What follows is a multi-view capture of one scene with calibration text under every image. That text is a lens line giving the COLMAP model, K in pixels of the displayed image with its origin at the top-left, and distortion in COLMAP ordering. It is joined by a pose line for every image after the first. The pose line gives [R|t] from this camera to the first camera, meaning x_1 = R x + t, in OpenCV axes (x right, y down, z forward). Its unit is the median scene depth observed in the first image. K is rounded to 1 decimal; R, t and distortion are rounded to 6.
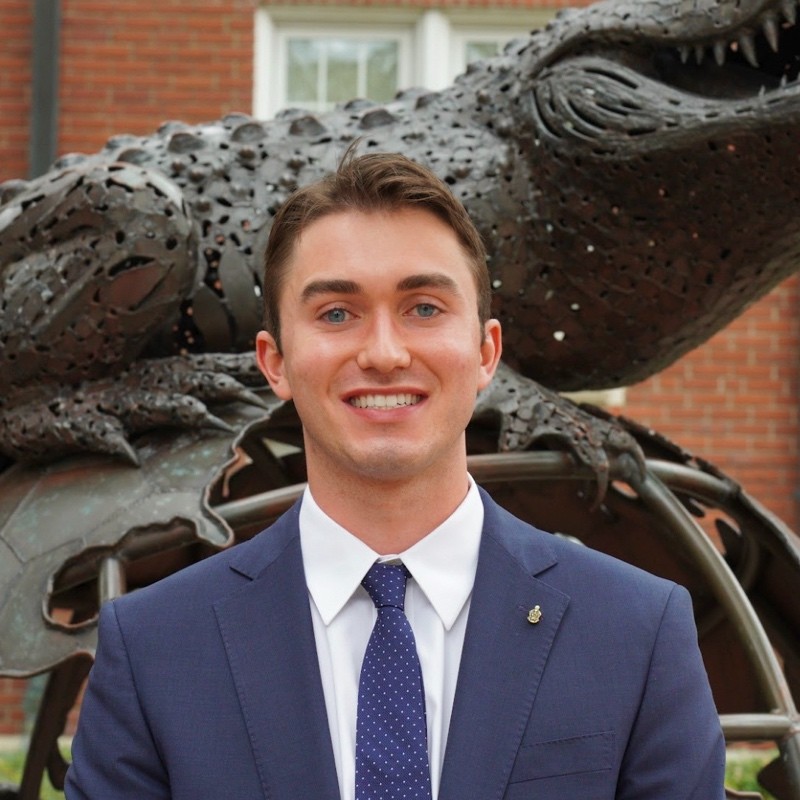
lens RADIAL K [[3659.4, 0, 457.1], [0, 3659.4, 399.0], [0, 0, 1]] dist [-0.084806, 4.677509]
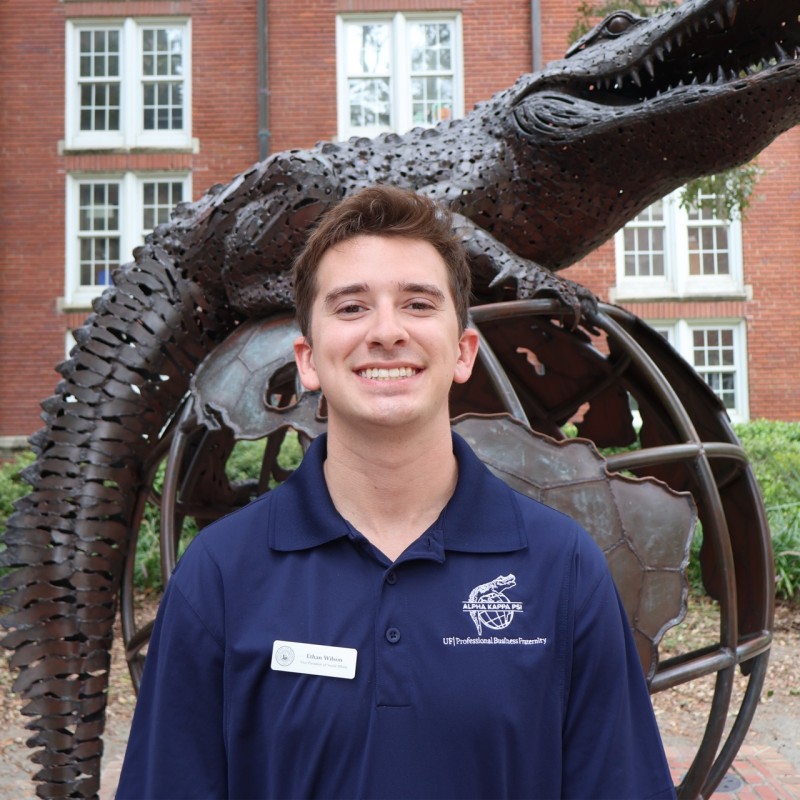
lens RADIAL K [[1155.2, 0, 397.8], [0, 1155.2, 318.4], [0, 0, 1]] dist [0.014214, -0.017716]
pose [[0.999280, -0.037889, -0.002205, -0.044463], [0.037899, 0.999272, 0.004400, 0.018299], [0.002037, -0.004481, 0.999988, 0.428698]]
